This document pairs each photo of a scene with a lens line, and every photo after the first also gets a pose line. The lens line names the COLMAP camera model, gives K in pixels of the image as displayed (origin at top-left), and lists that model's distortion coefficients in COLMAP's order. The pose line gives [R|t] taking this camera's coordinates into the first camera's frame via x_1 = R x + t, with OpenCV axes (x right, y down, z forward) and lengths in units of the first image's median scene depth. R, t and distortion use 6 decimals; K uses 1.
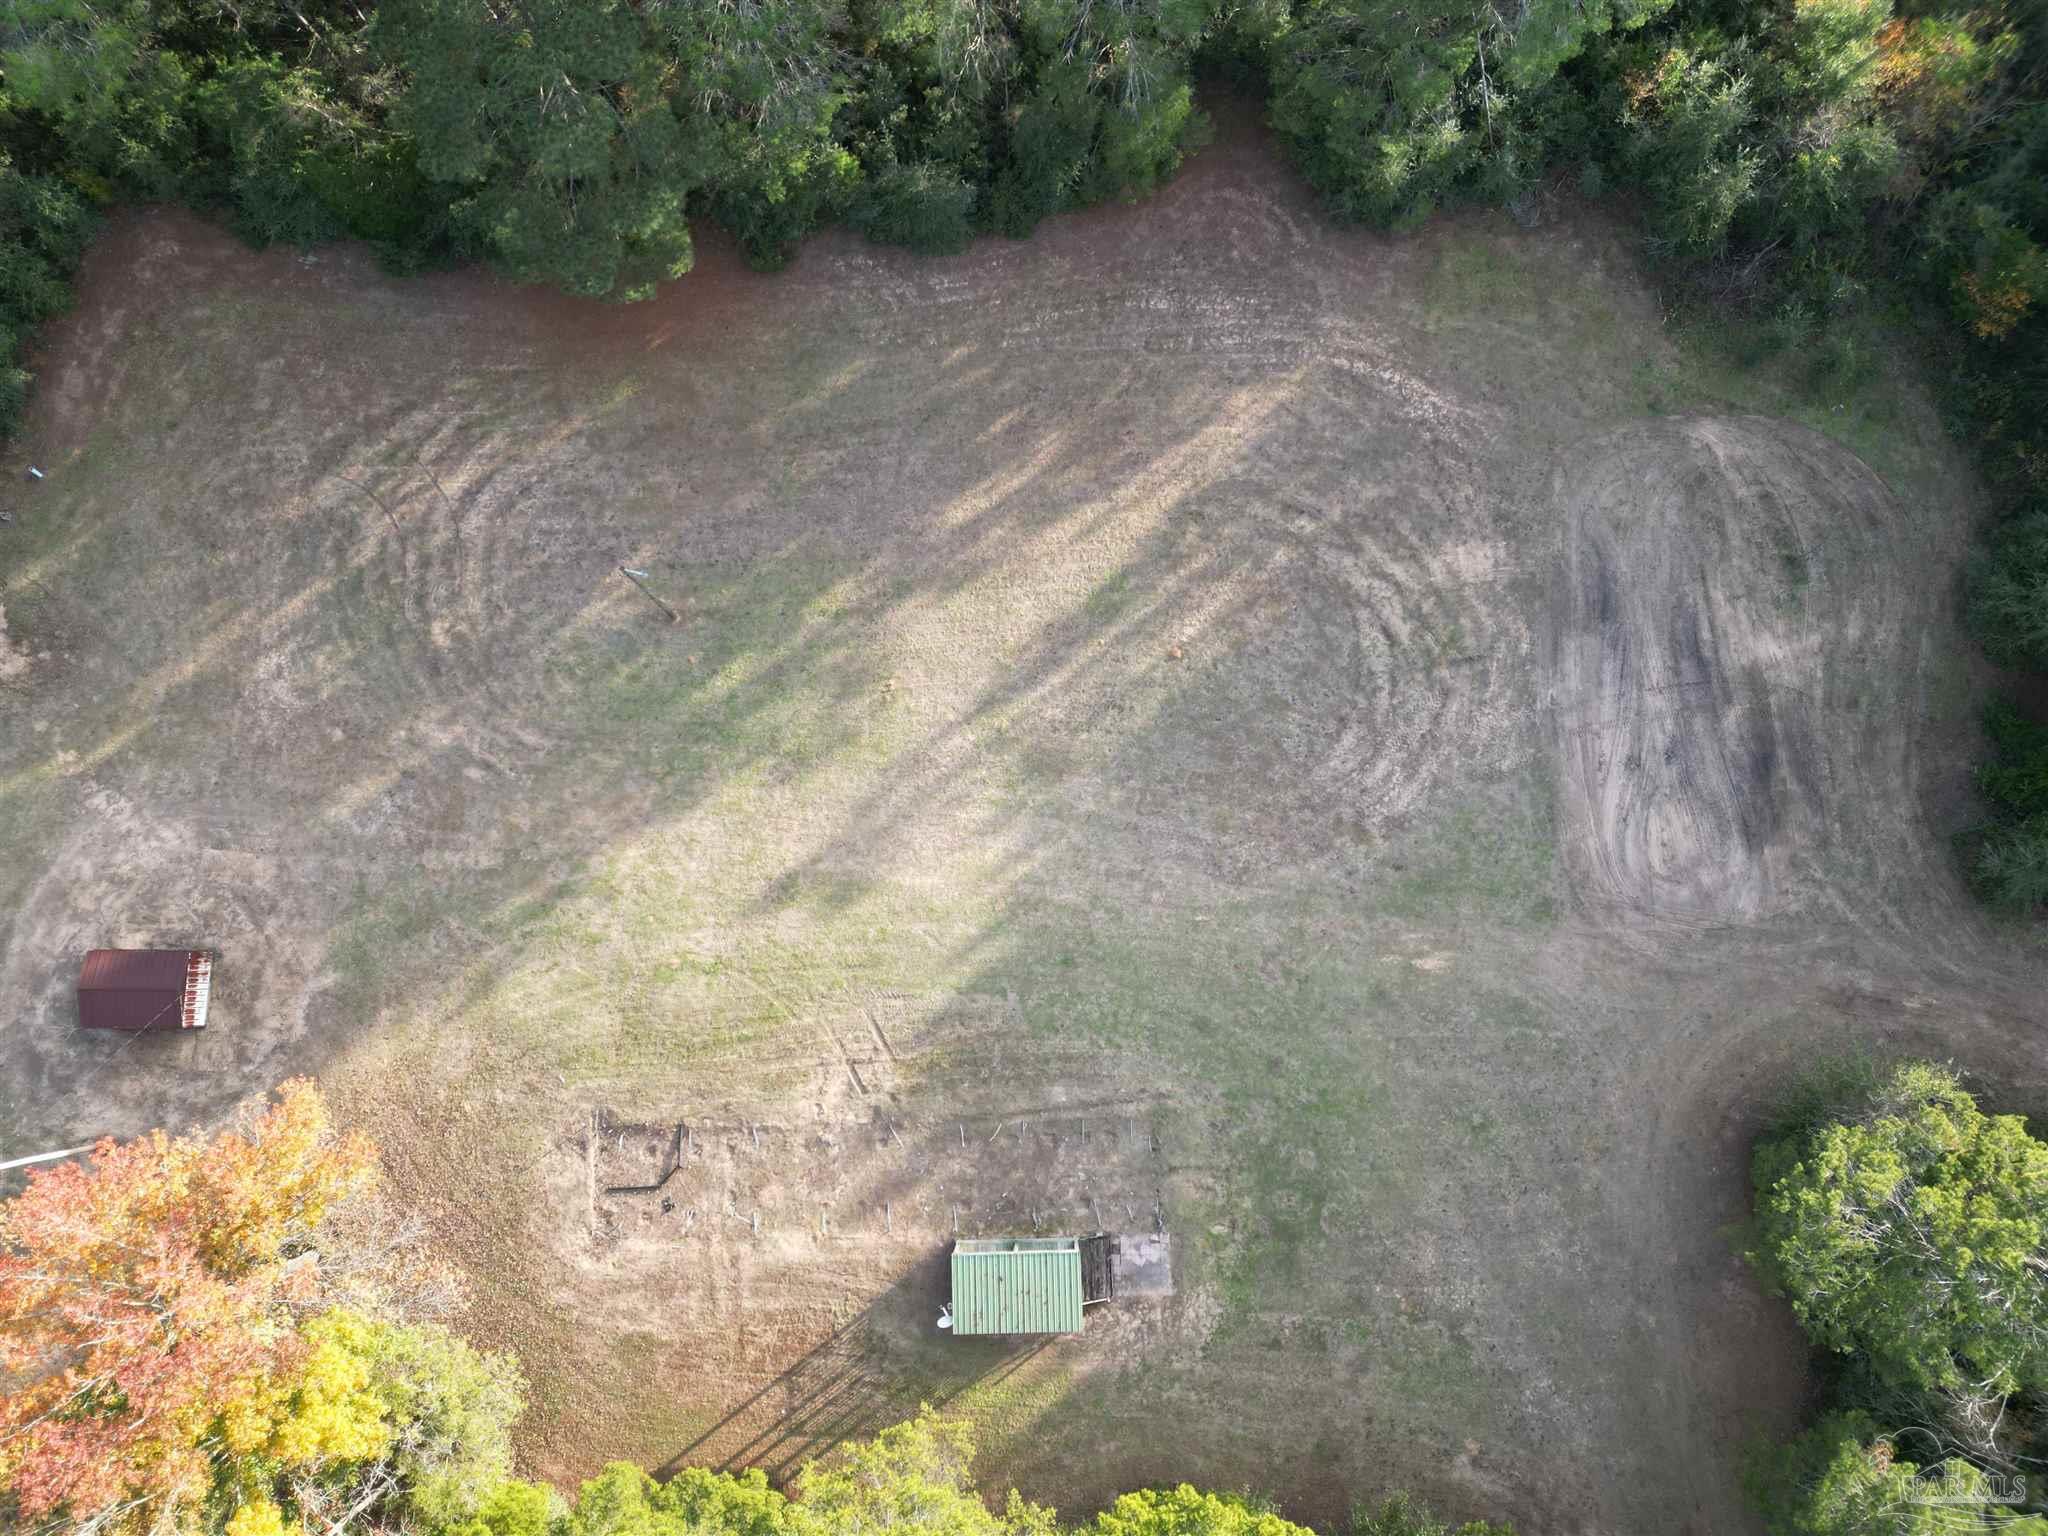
lens RADIAL K [[1428.6, 0, 1027.2], [0, 1428.6, 764.8], [0, 0, 1]] dist [0.070061, -0.057158]
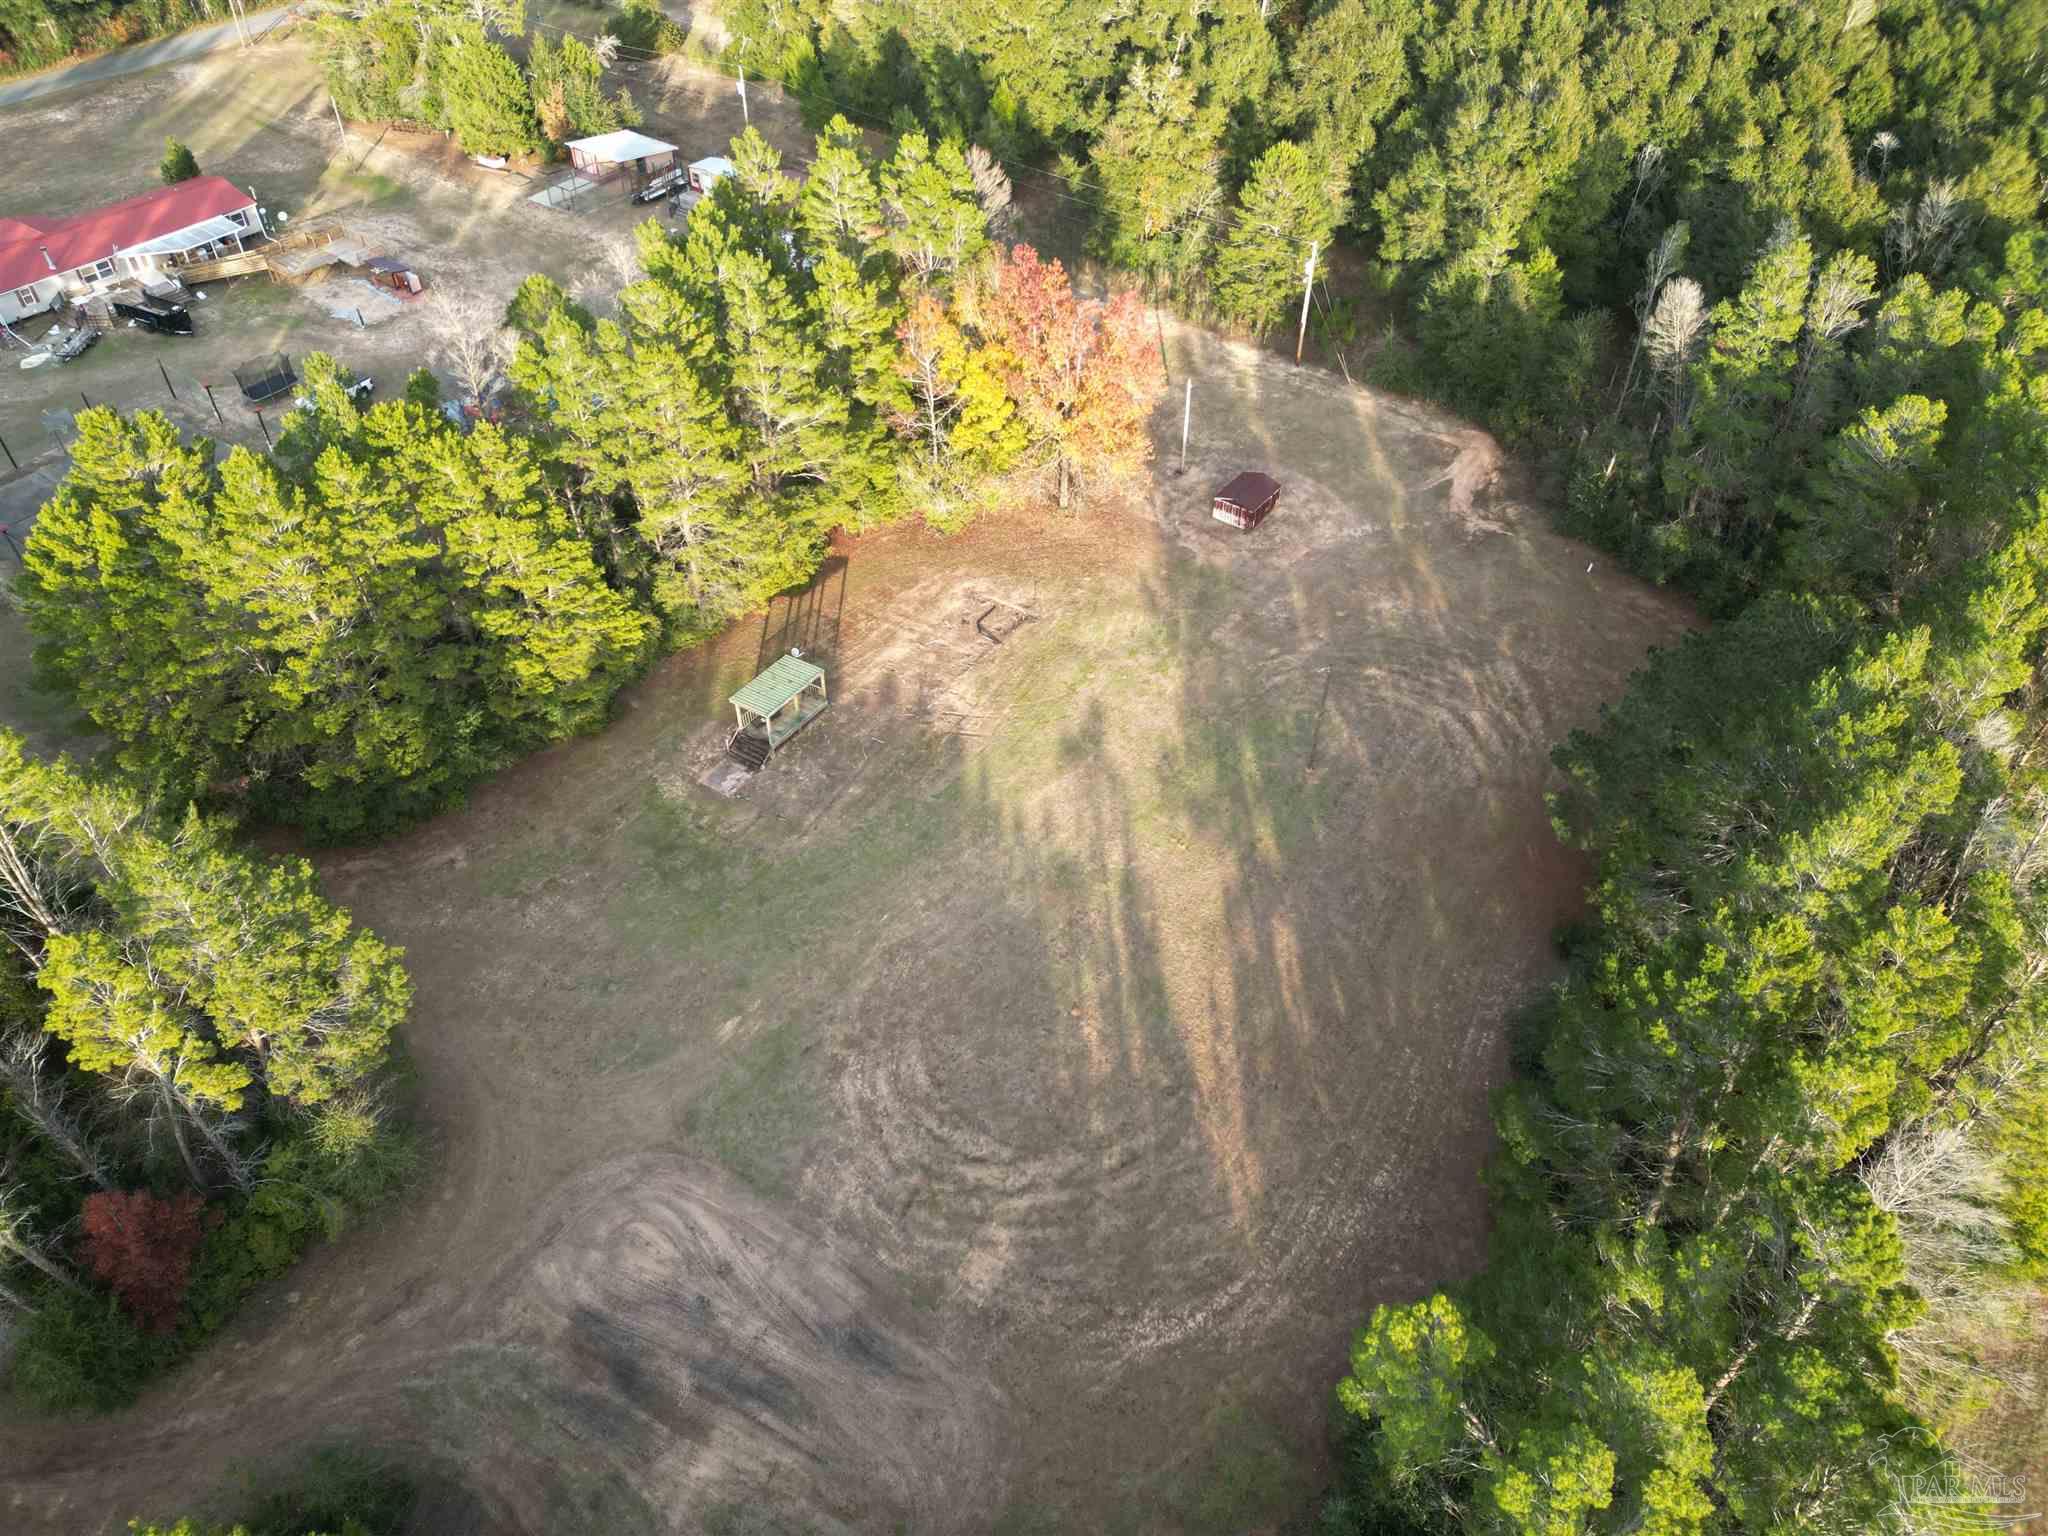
lens RADIAL K [[1428.6, 0, 1022.6], [0, 1428.6, 766.4], [0, 0, 1]] dist [0.070061, -0.057158]
pose [[-0.584991, 0.562794, -0.583994, 0.695011], [-0.803116, -0.301559, 0.513875, -0.579017], [0.113097, 0.769627, 0.628398, 0.138308]]
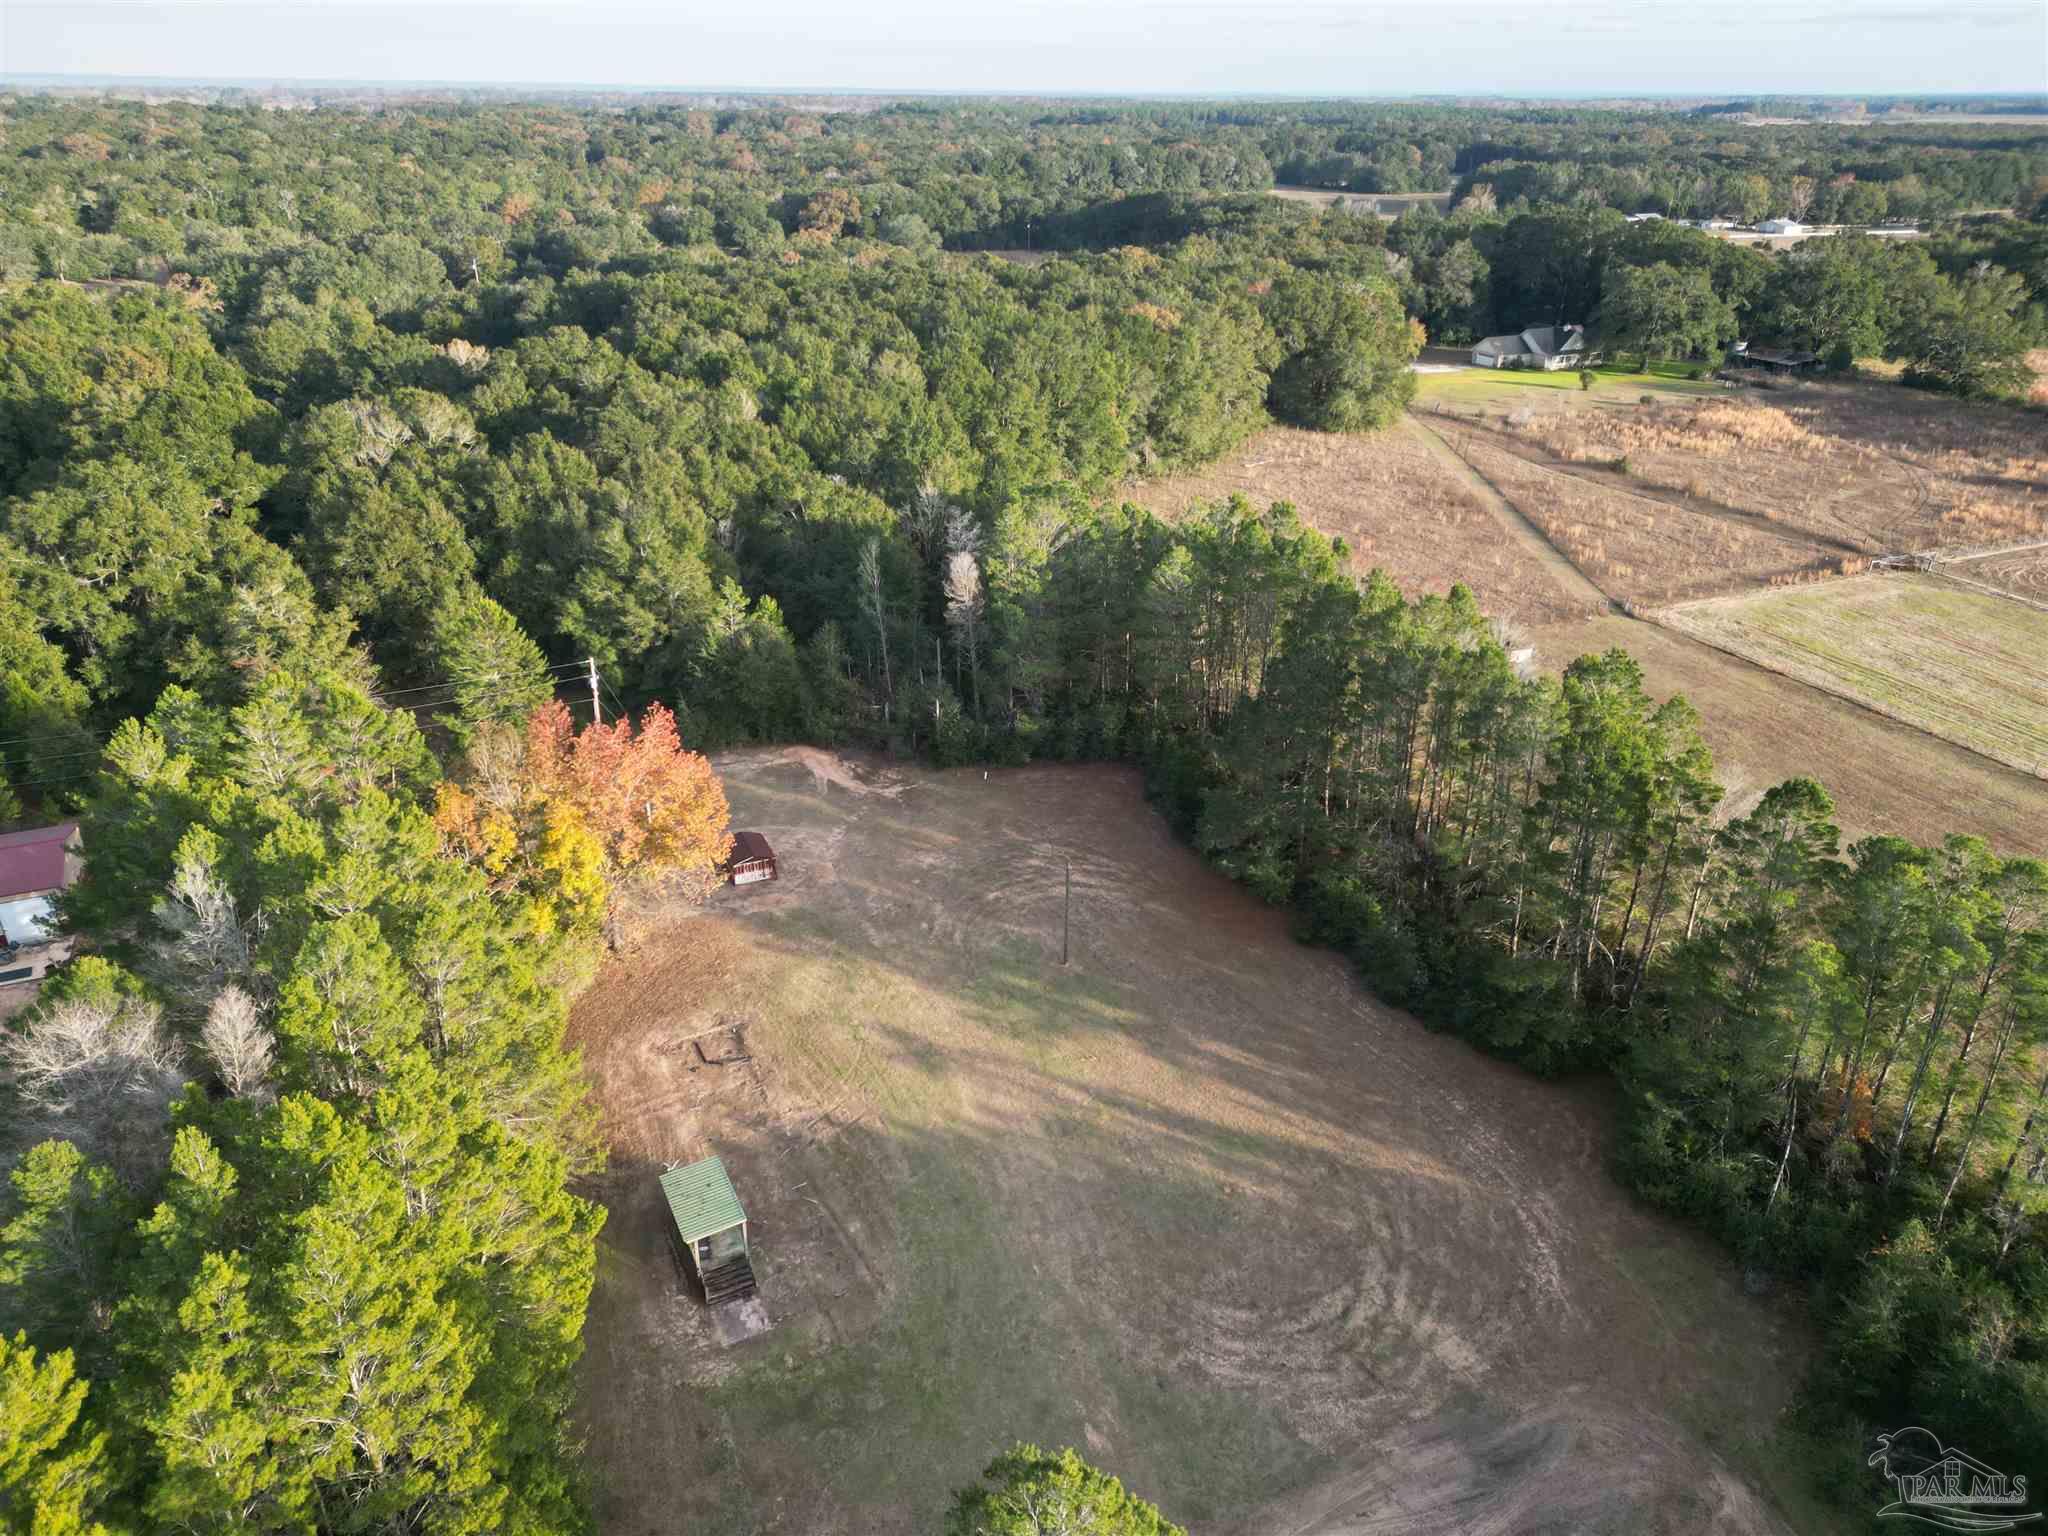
lens RADIAL K [[1428.6, 0, 1026.2], [0, 1428.6, 763.5], [0, 0, 1]] dist [0.070061, -0.057158]
pose [[0.424931, 0.394813, -0.814589, 0.902637], [-0.898418, 0.294096, -0.326119, 0.372930], [0.110812, 0.870420, 0.479678, 0.084314]]
